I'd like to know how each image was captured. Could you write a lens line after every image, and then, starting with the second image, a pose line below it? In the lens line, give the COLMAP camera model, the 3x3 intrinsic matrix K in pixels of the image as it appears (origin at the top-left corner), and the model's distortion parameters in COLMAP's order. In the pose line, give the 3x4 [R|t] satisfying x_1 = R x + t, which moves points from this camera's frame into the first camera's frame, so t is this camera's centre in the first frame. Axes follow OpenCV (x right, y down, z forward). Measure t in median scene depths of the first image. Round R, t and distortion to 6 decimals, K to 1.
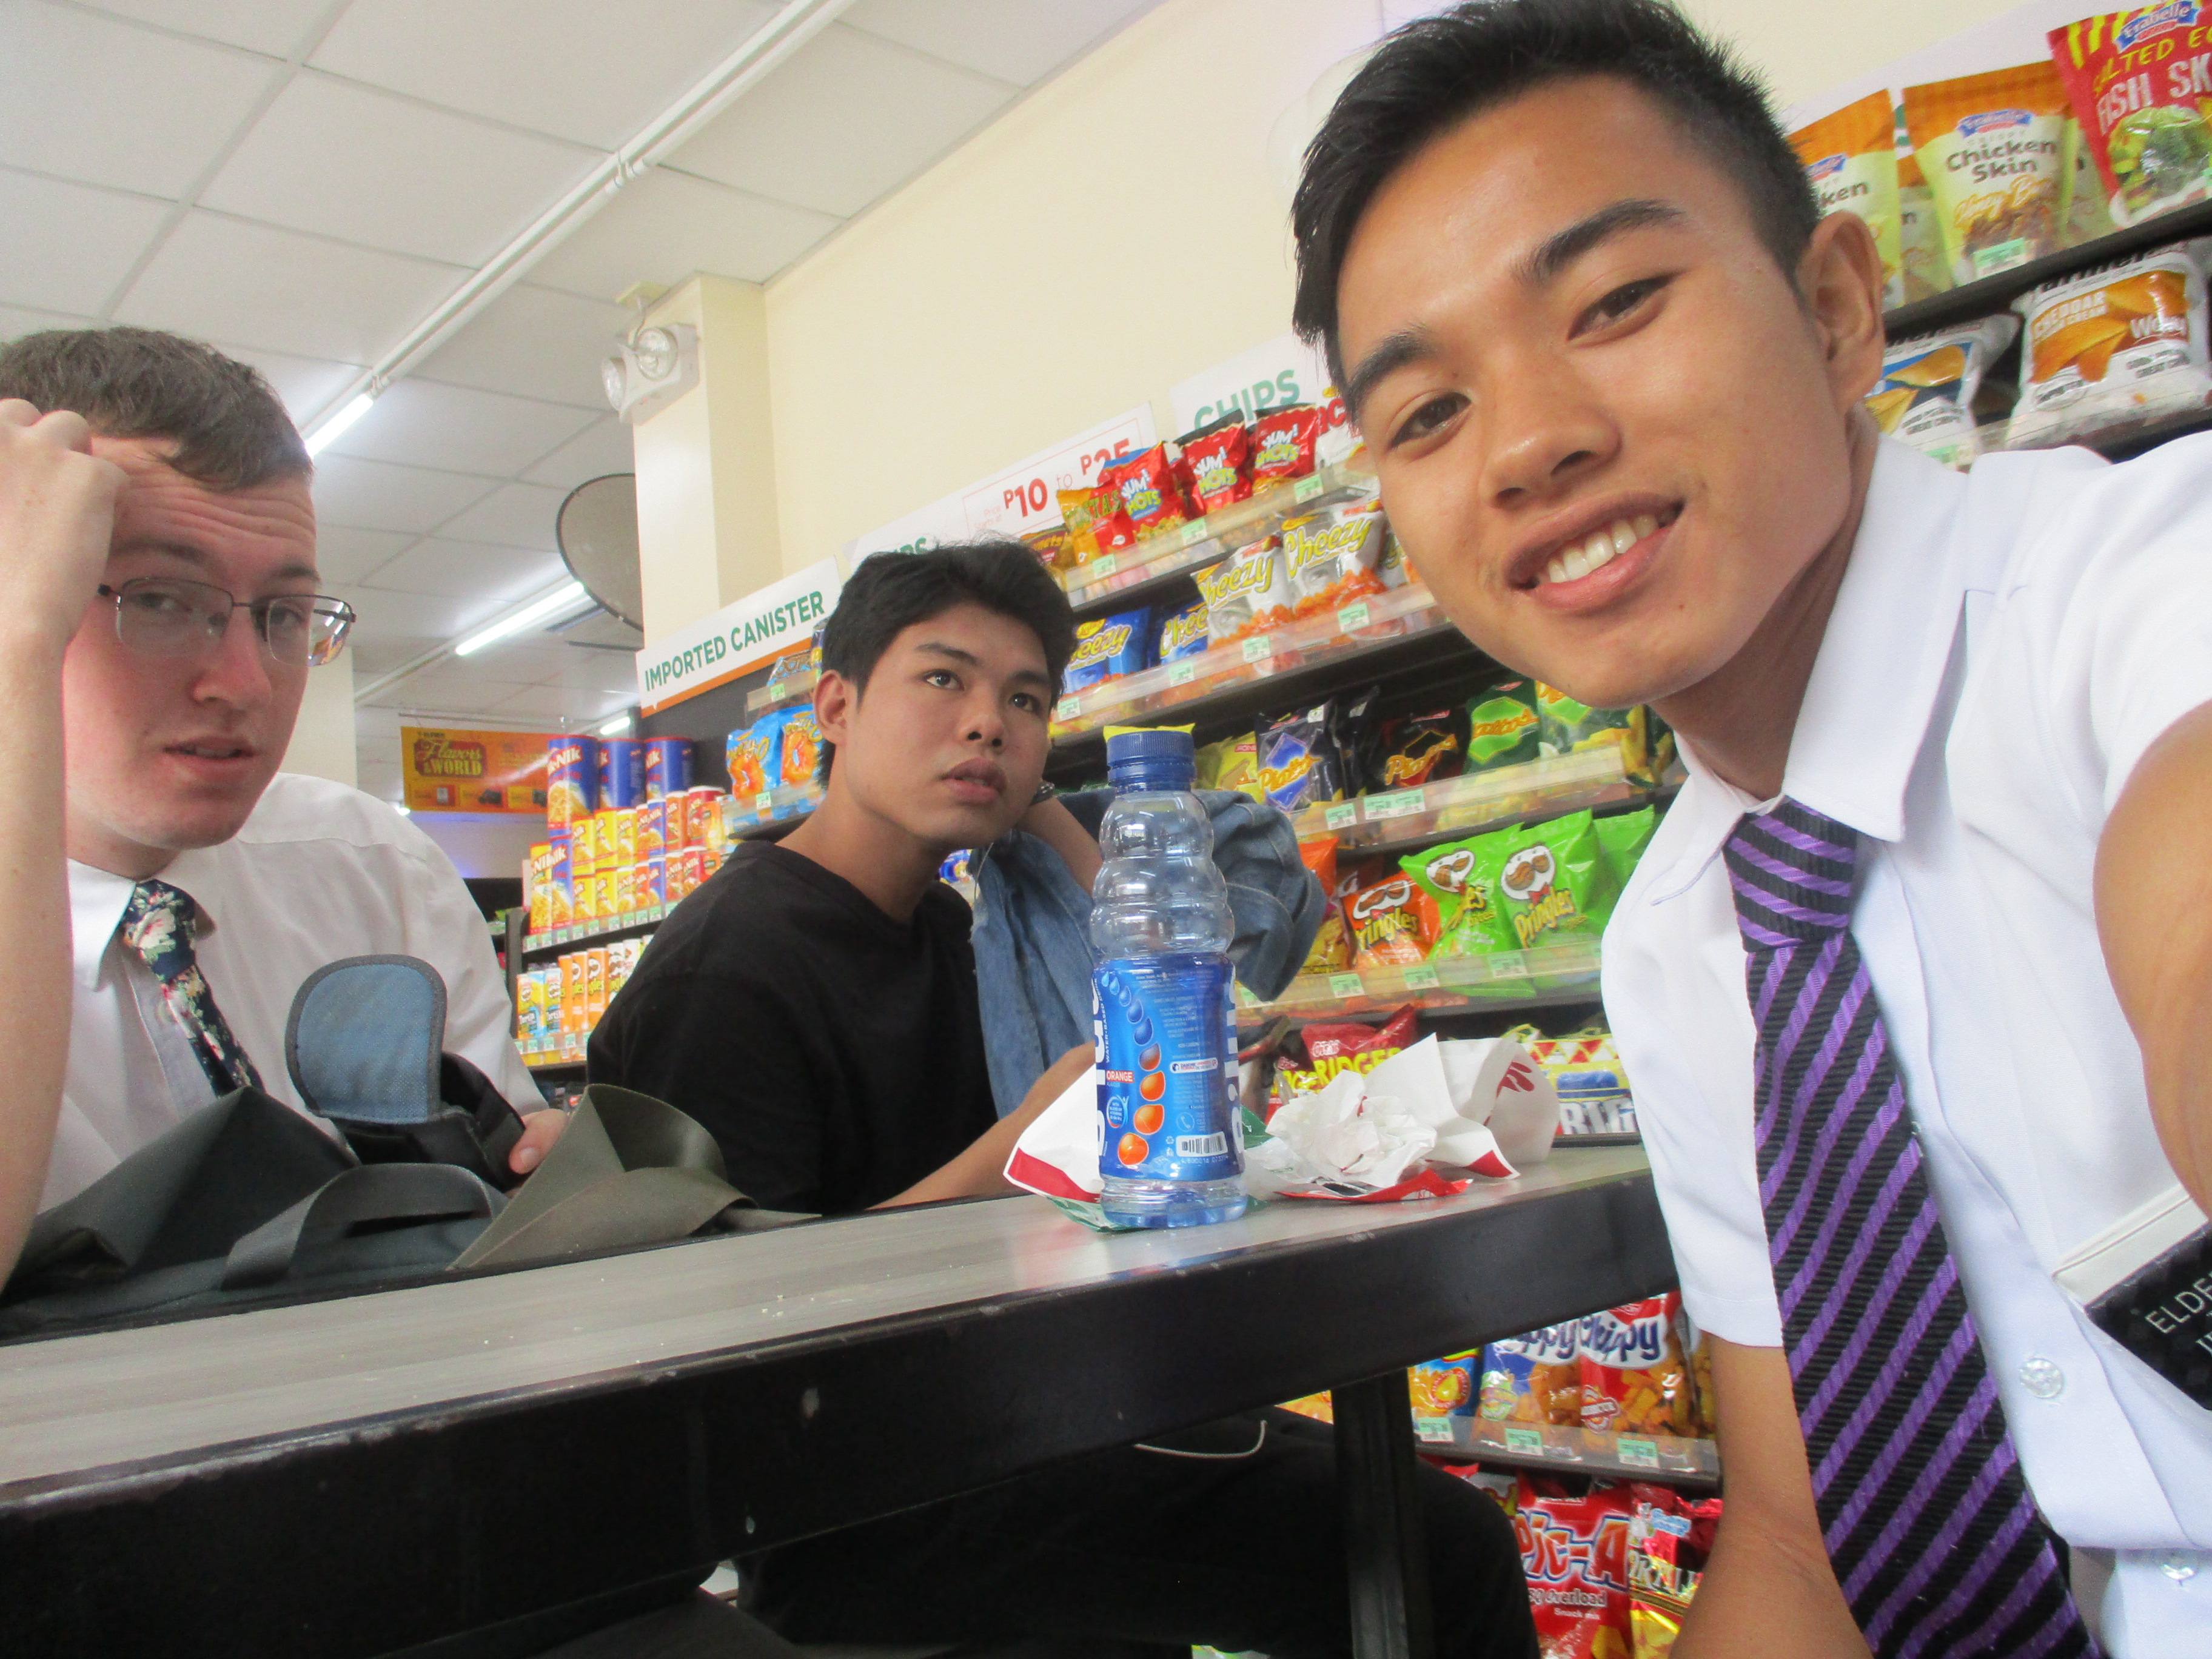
lens RADIAL K [[1836.4, 0, 1095.4], [0, 1836.4, 827.6], [0, 0, 1]] dist [-0.026931, 0.004120]
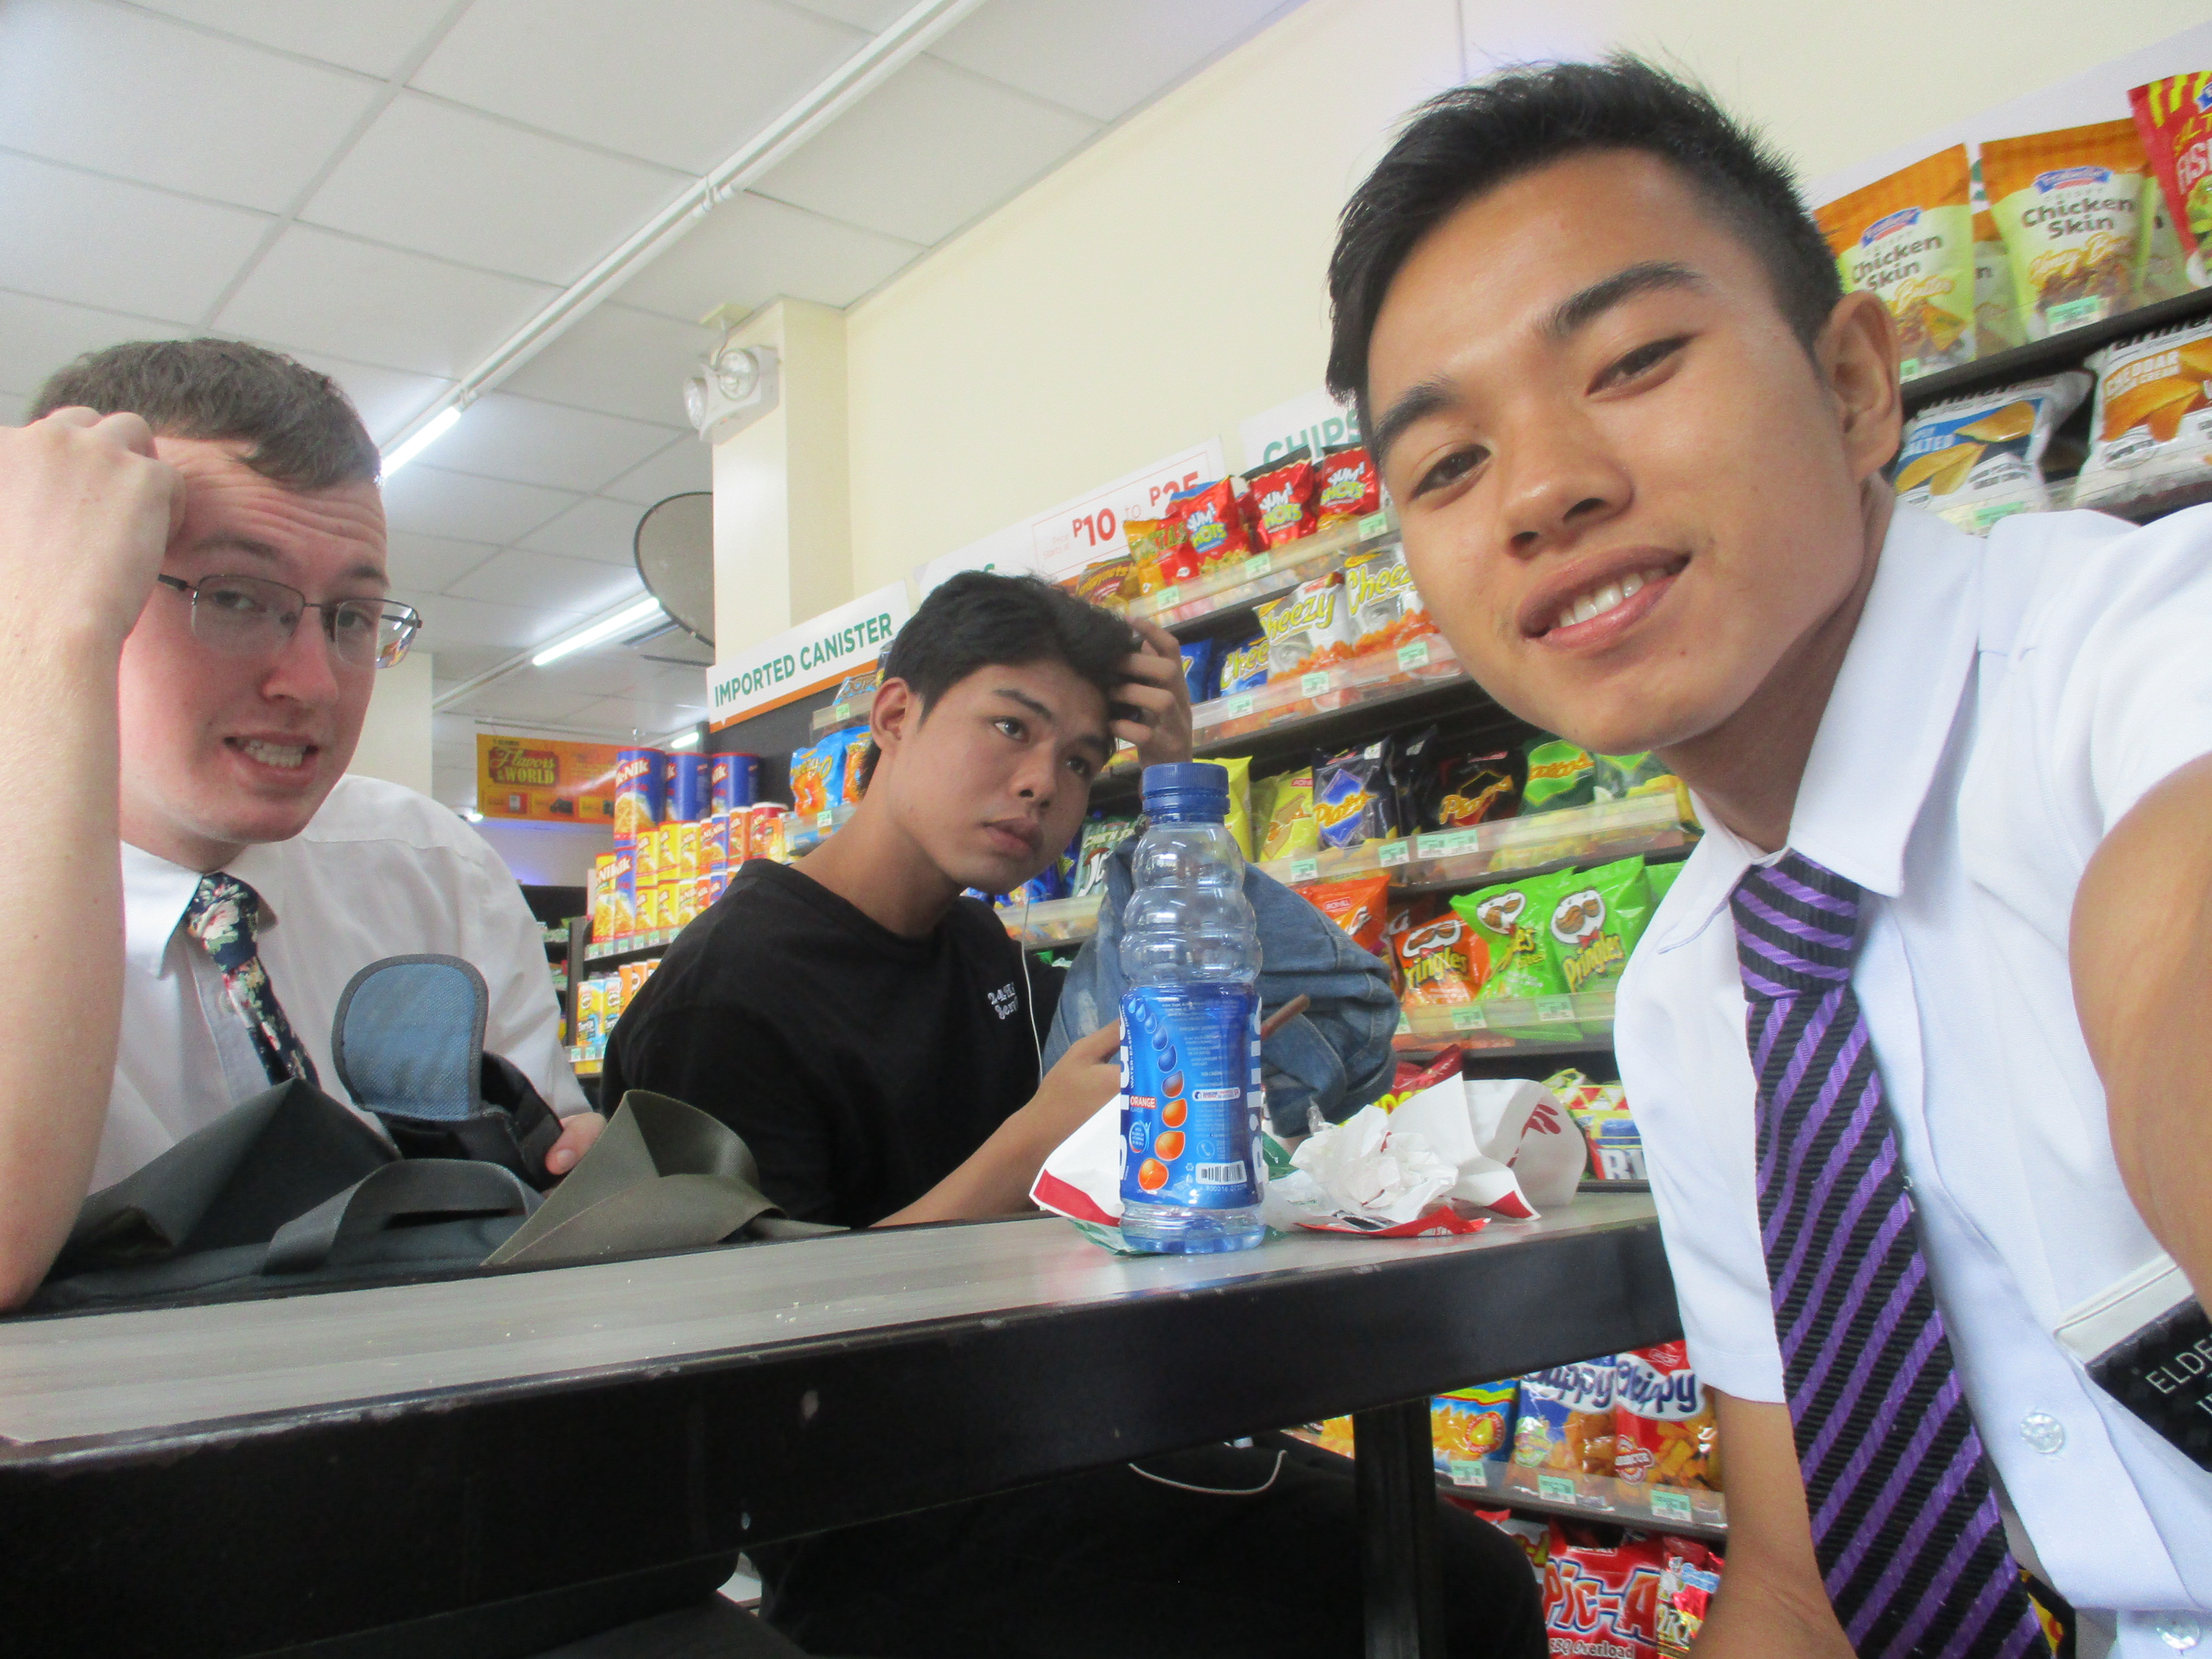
lens RADIAL K [[1838.9, 0, 1095.9], [0, 1838.9, 826.7], [0, 0, 1]] dist [-0.025448, 0.005158]
pose [[0.998736, 0.033862, -0.037144, 0.009179], [-0.034443, 0.999292, -0.015115, -0.000271], [0.036606, 0.016375, 0.999196, -0.008604]]
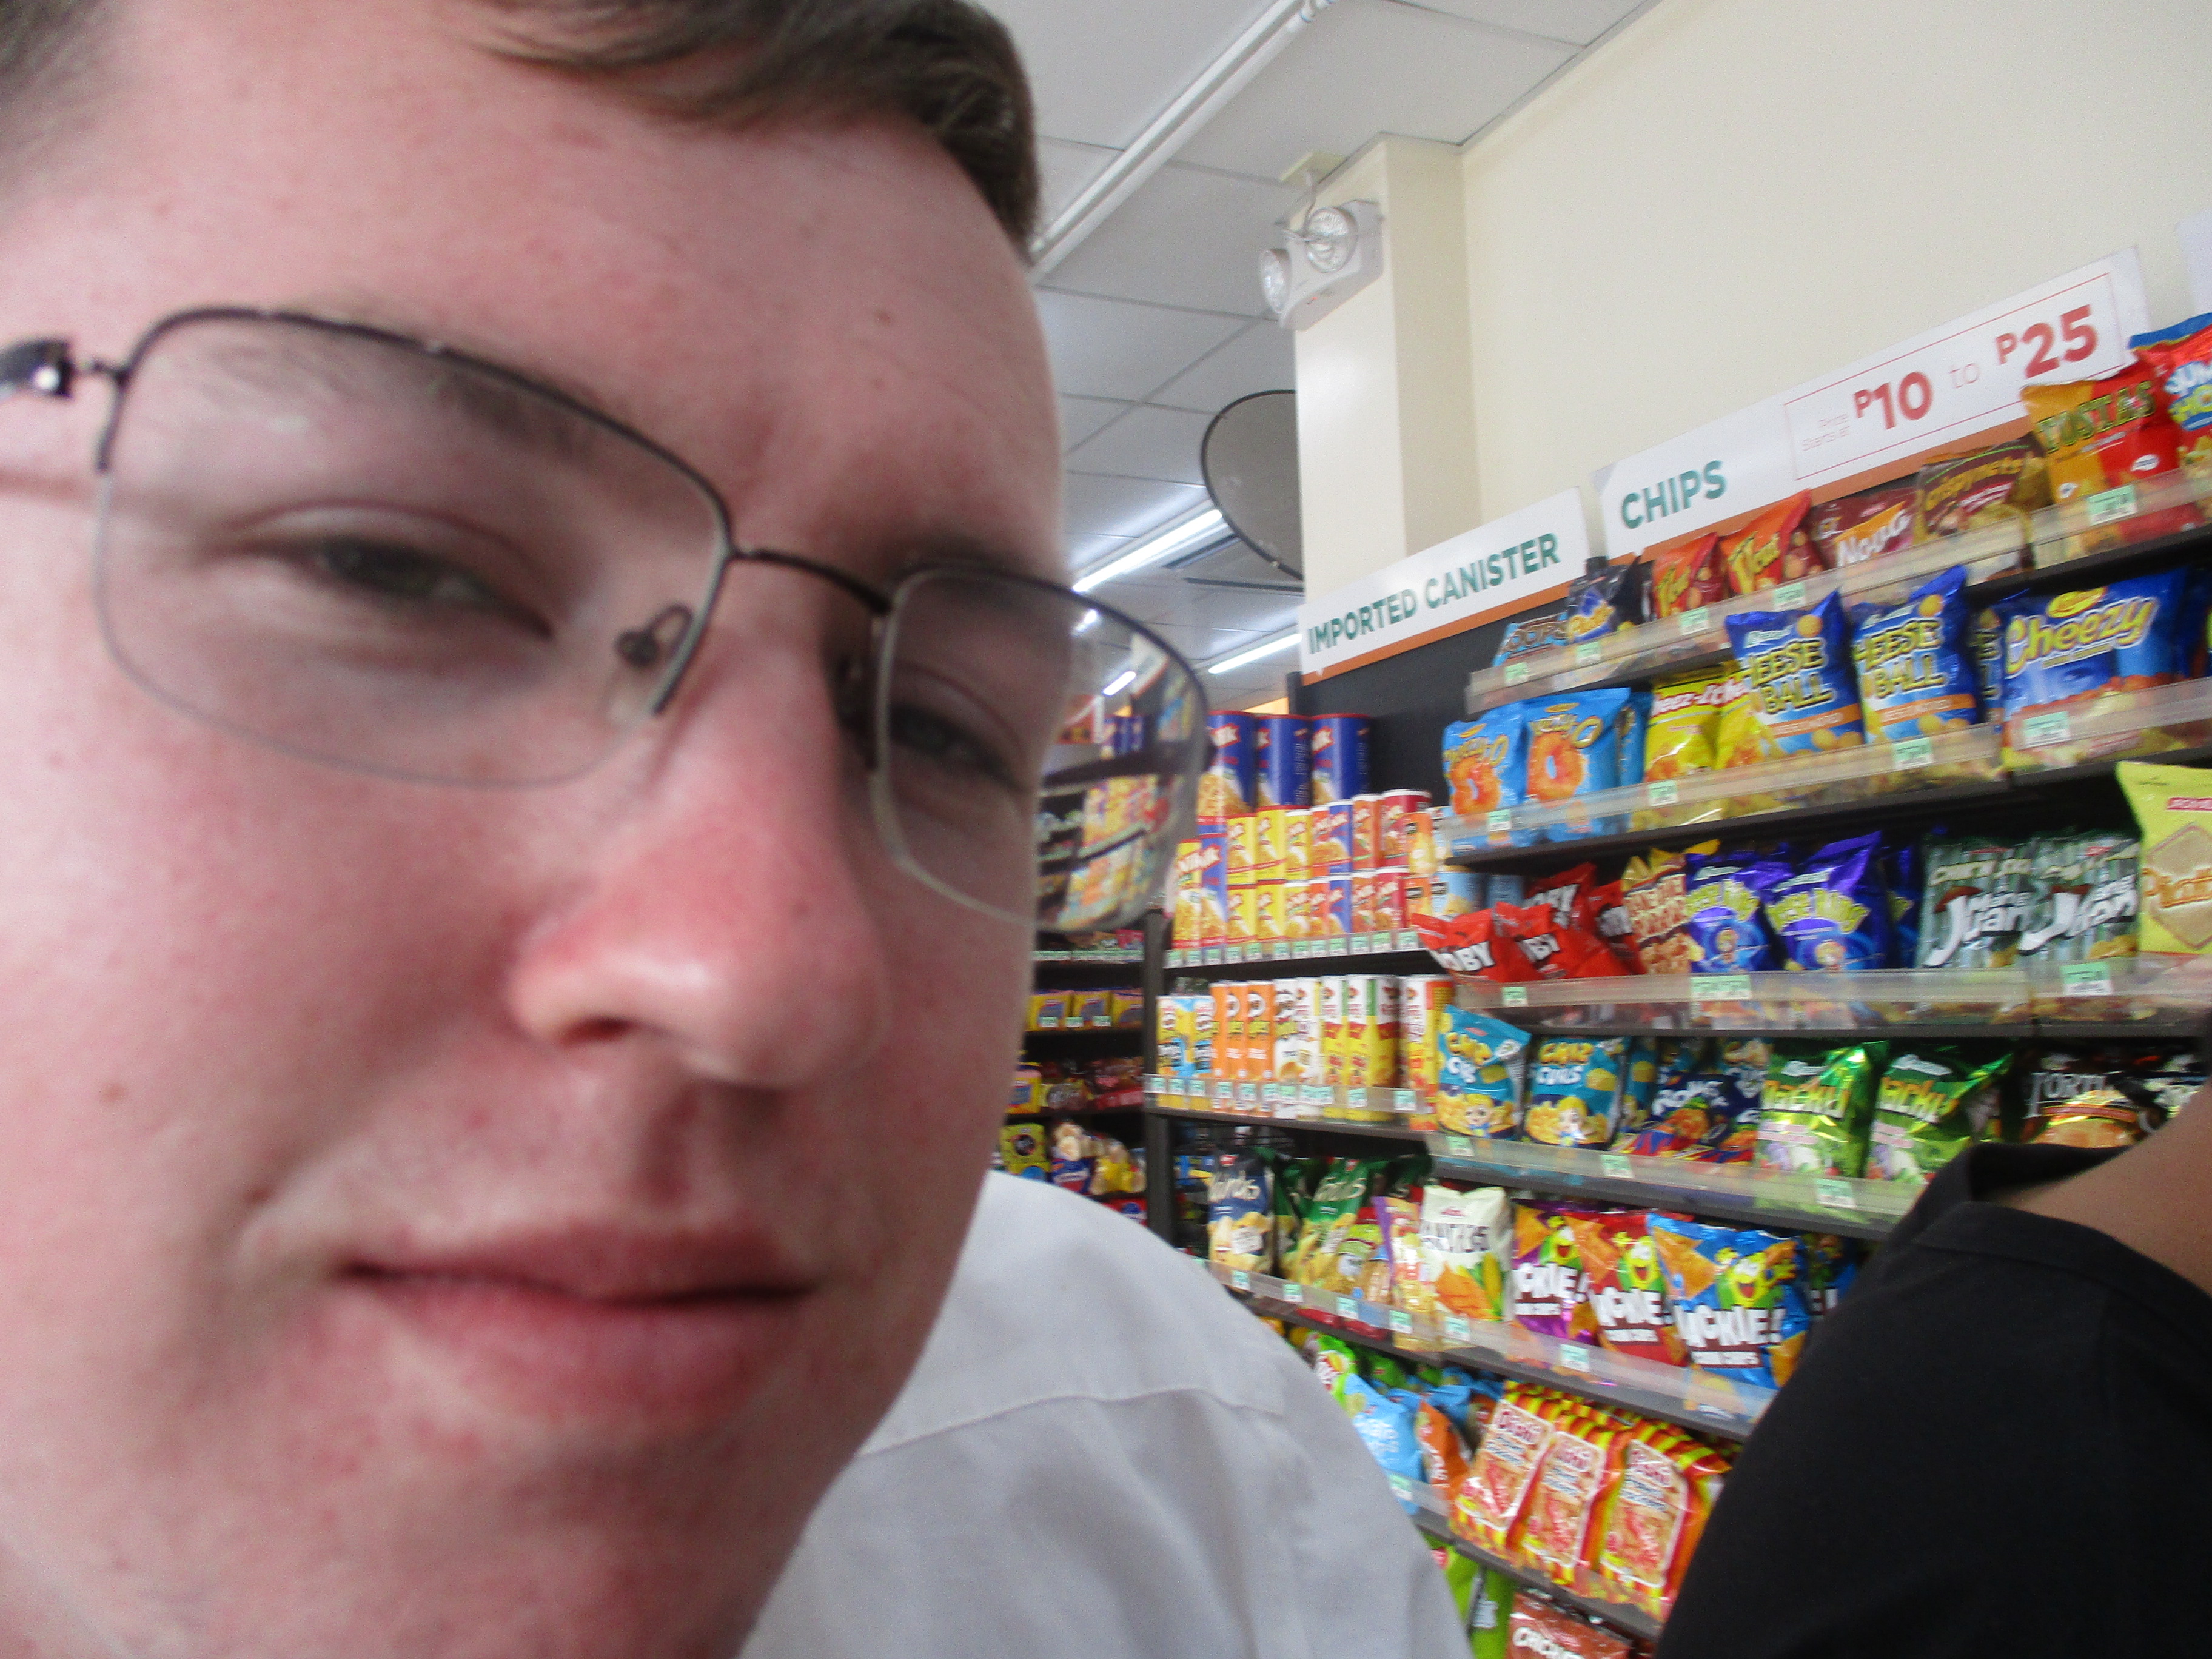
lens RADIAL K [[1776.0, 0, 1106.6], [0, 1776.0, 794.5], [0, 0, 1]] dist [-0.030011, -0.002217]
pose [[0.955305, 0.023111, -0.294718, -0.188505], [-0.012667, 0.999224, 0.037298, -0.078799], [0.295352, -0.031898, 0.954856, 0.410261]]
